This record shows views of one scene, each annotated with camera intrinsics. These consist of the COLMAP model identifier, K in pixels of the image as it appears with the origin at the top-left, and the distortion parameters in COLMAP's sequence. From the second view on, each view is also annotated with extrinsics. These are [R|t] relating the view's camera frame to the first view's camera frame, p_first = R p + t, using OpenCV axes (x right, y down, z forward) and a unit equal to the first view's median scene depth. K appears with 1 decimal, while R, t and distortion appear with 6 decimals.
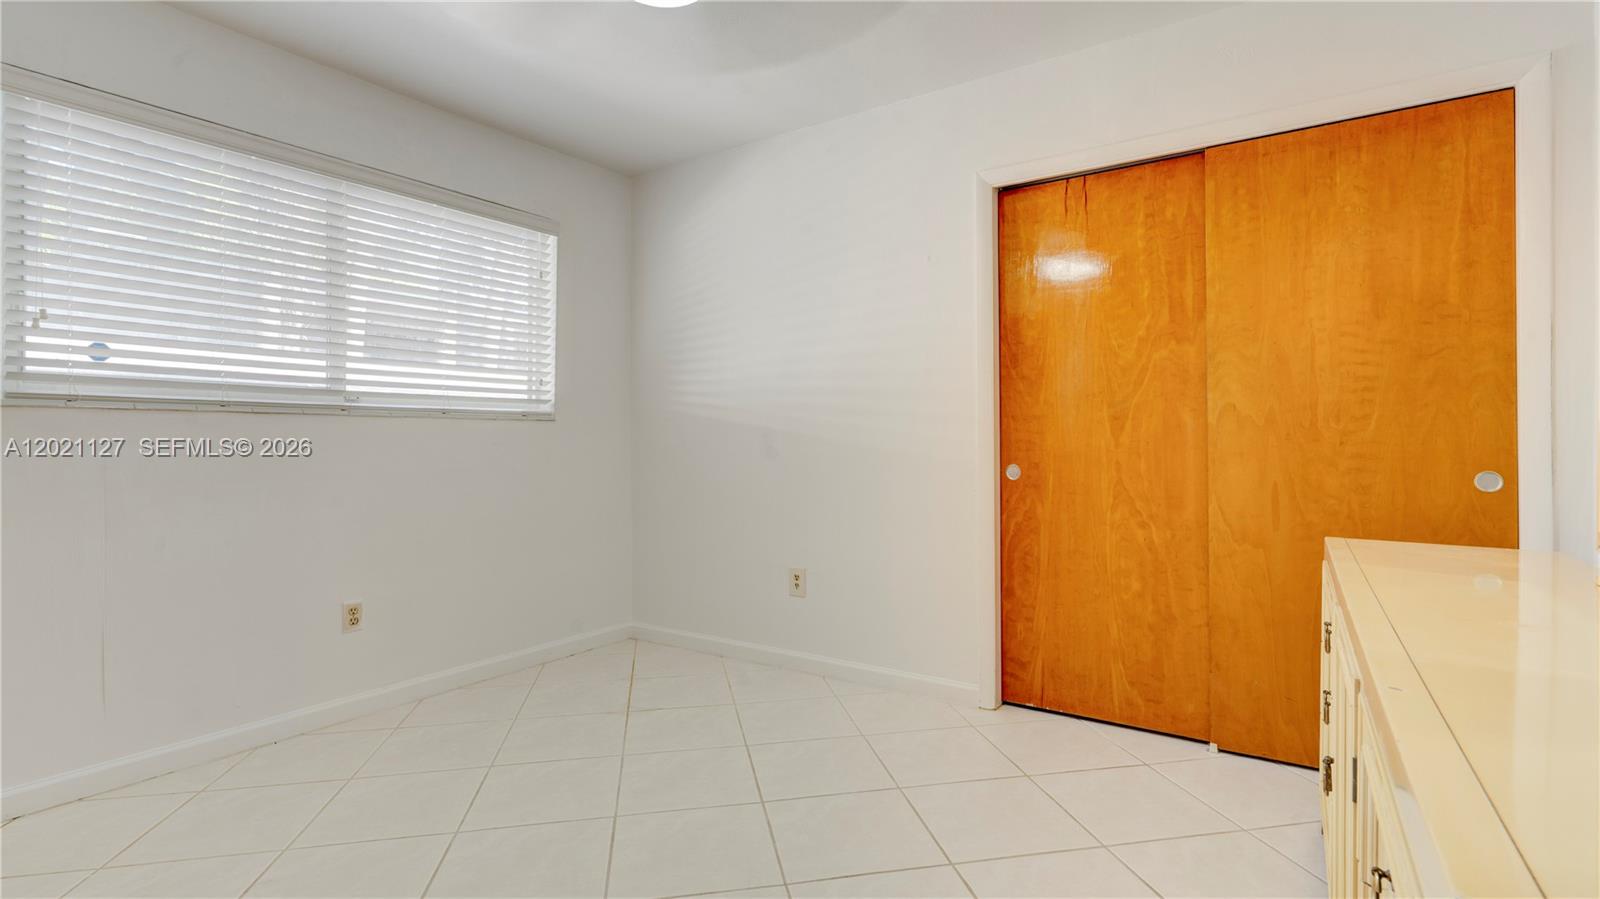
lens RADIAL K [[735.8, 0, 807.7], [0, 735.8, 446.9], [0, 0, 1]] dist [-0.003119, -0.000665]
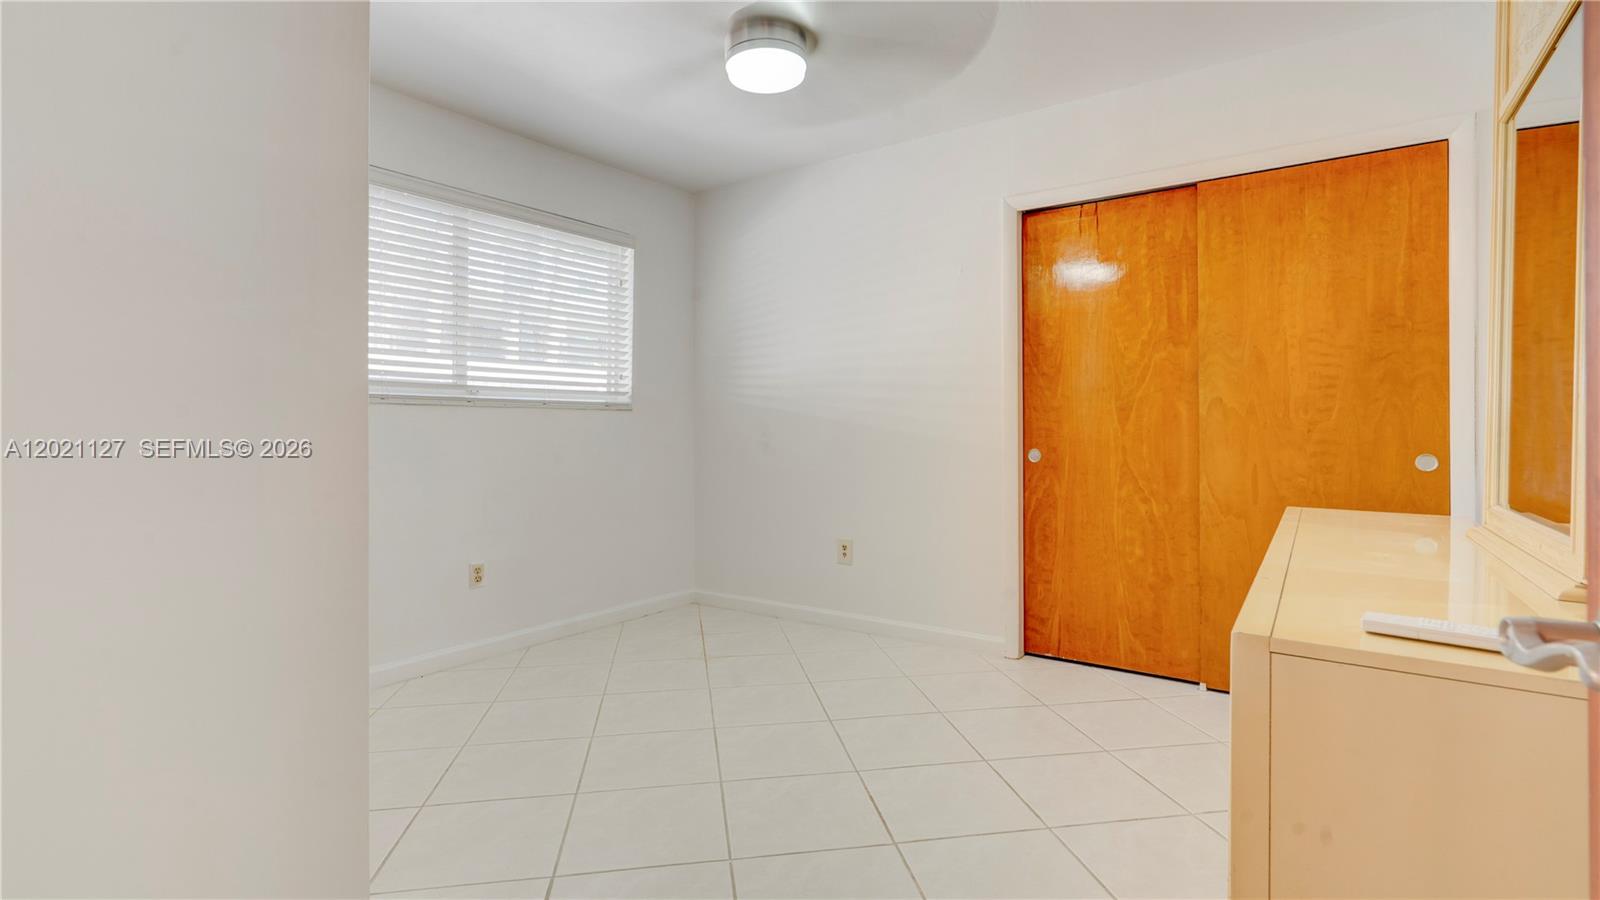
lens RADIAL K [[760.3, 0, 809.1], [0, 760.3, 436.3], [0, 0, 1]] dist [-0.002866, -0.000322]
pose [[0.999862, 0.001841, -0.016491, -0.061847], [-0.001805, 0.999996, 0.002204, 0.002136], [0.016495, -0.002174, 0.999862, -0.224811]]
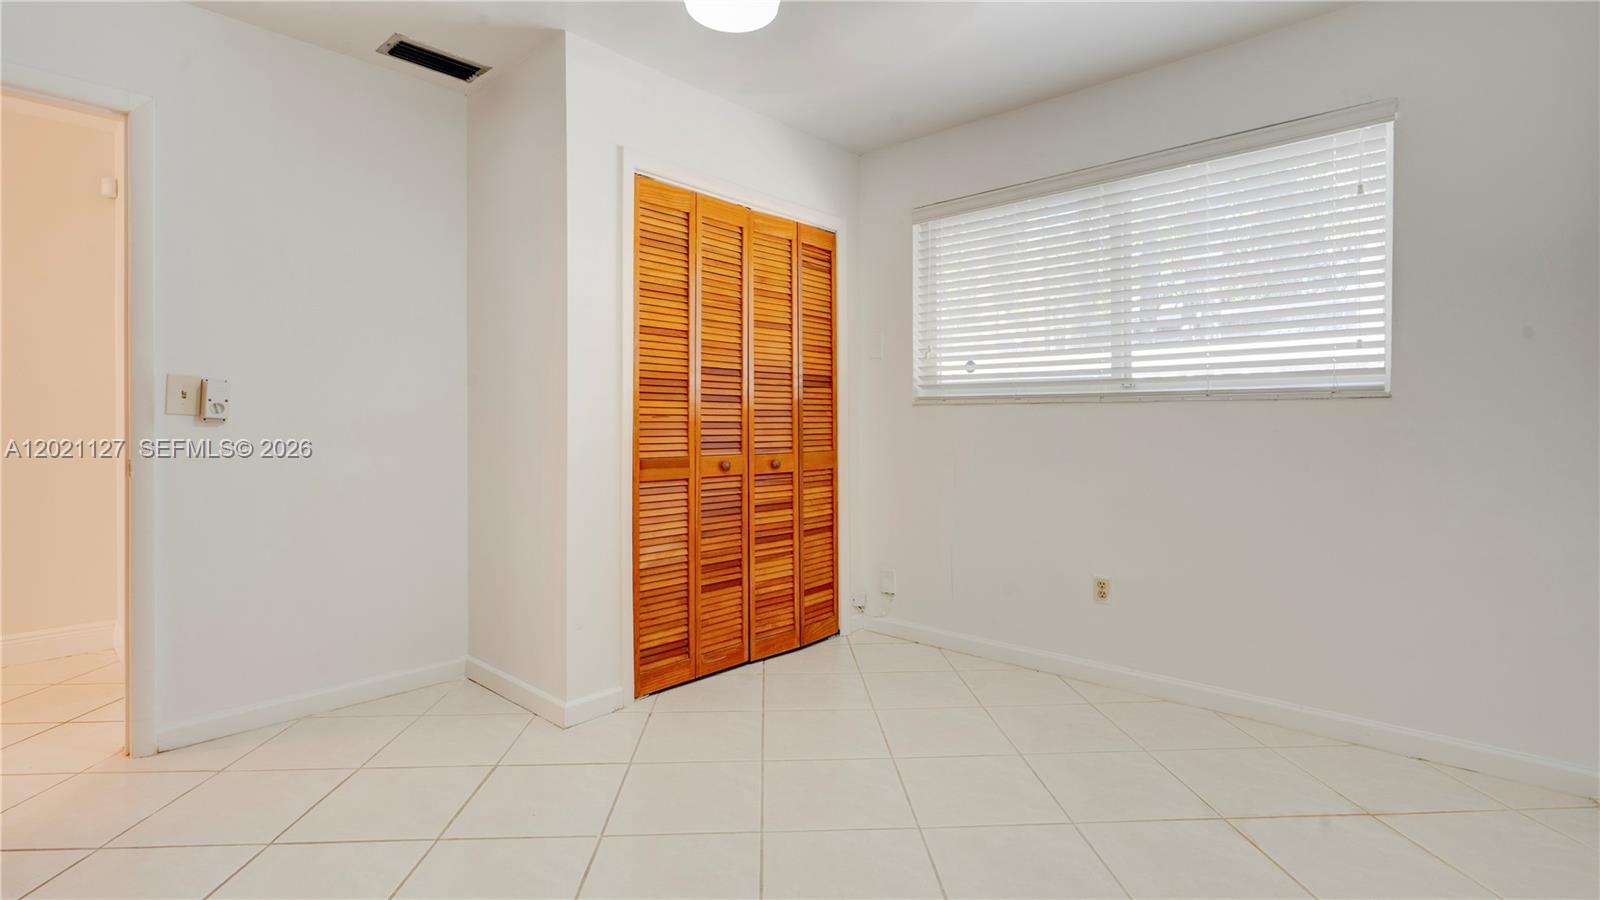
lens RADIAL K [[737.5, 0, 794.2], [0, 737.5, 441.1], [0, 0, 1]] dist [-0.001998, -0.000100]
pose [[-0.137400, 0.025852, -0.990178, 0.508764], [-0.009703, 0.999576, 0.027444, -0.011807], [0.990468, 0.013378, -0.137091, 0.708082]]
